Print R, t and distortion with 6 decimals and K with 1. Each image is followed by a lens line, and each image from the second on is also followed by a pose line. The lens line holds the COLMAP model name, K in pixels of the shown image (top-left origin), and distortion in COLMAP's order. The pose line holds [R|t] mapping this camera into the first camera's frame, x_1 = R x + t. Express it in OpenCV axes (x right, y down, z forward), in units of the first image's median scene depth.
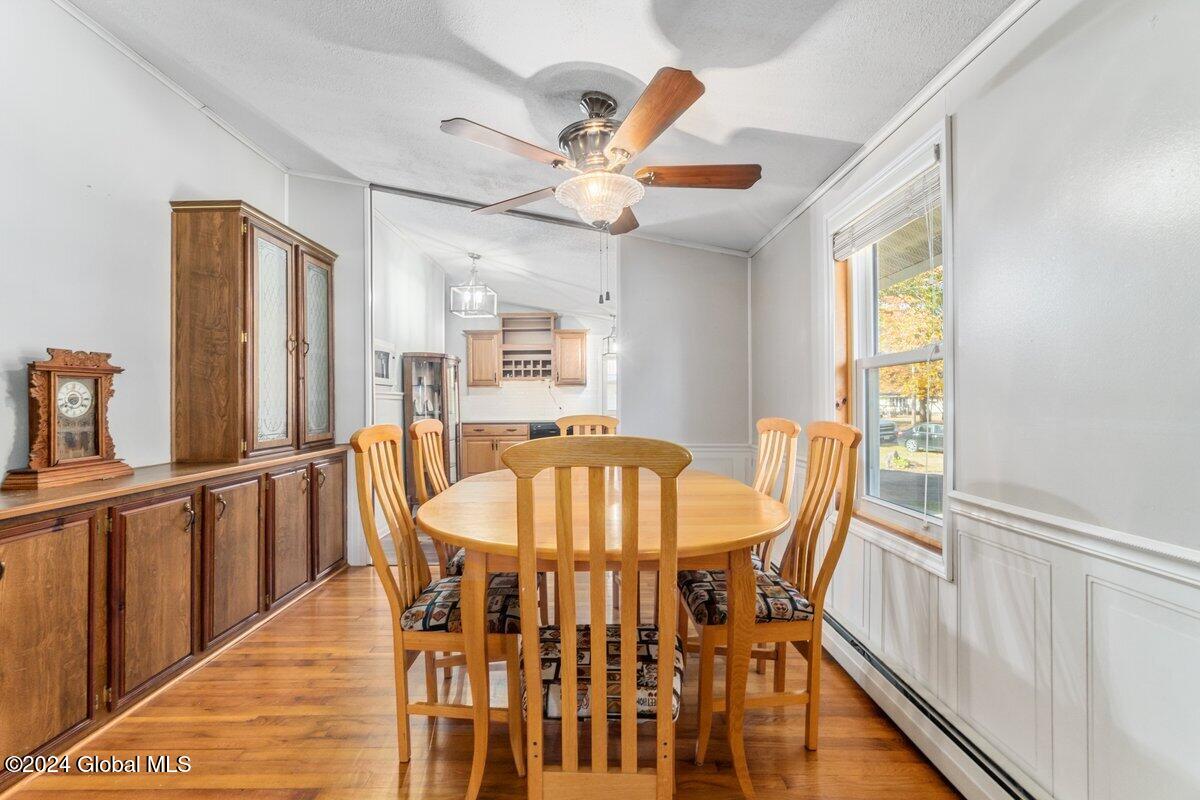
lens RADIAL K [[522.9, 0, 600.0], [0, 522.9, 400.0], [0, 0, 1]] dist [0.000249, -0.000042]
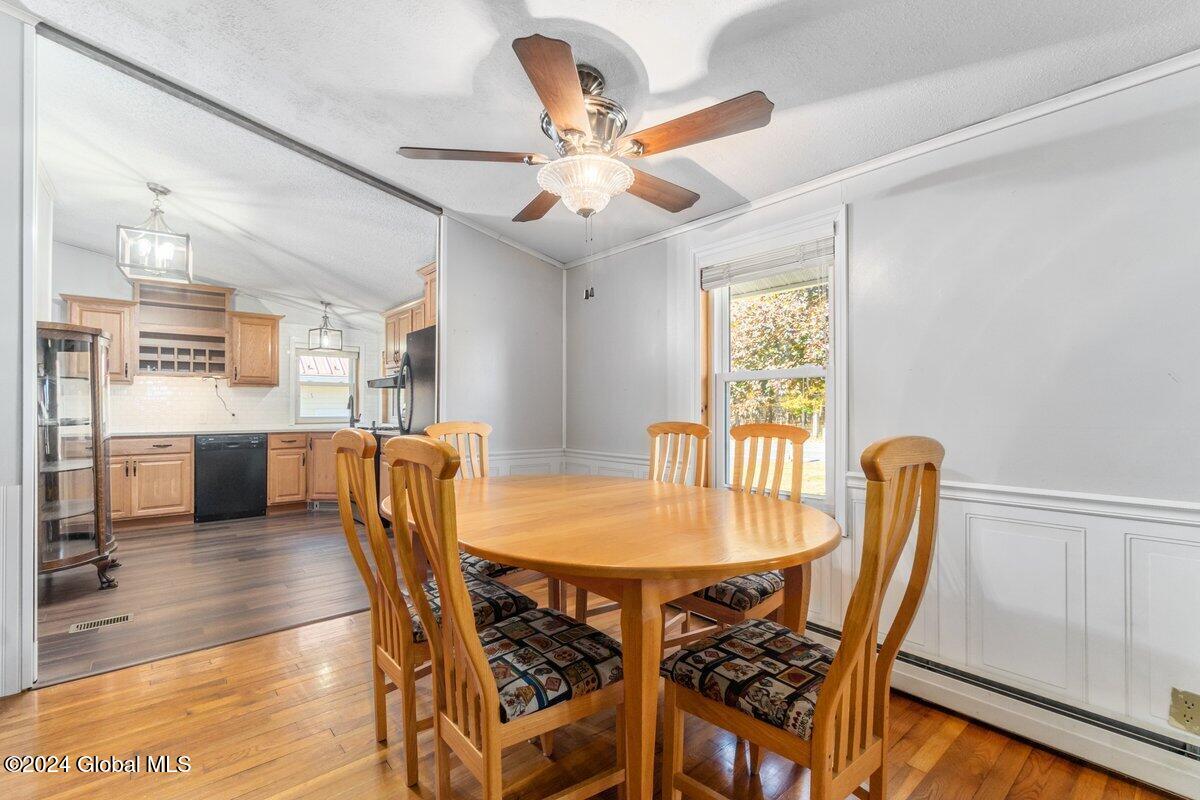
lens RADIAL K [[518.3, 0, 600.4], [0, 518.3, 405.6], [0, 0, 1]] dist [0.000316, 0.000102]
pose [[0.761431, 0.009850, 0.648171, -0.336074], [-0.008745, 0.999950, -0.004923, 0.004165], [-0.648187, -0.001919, 0.761479, 0.170126]]
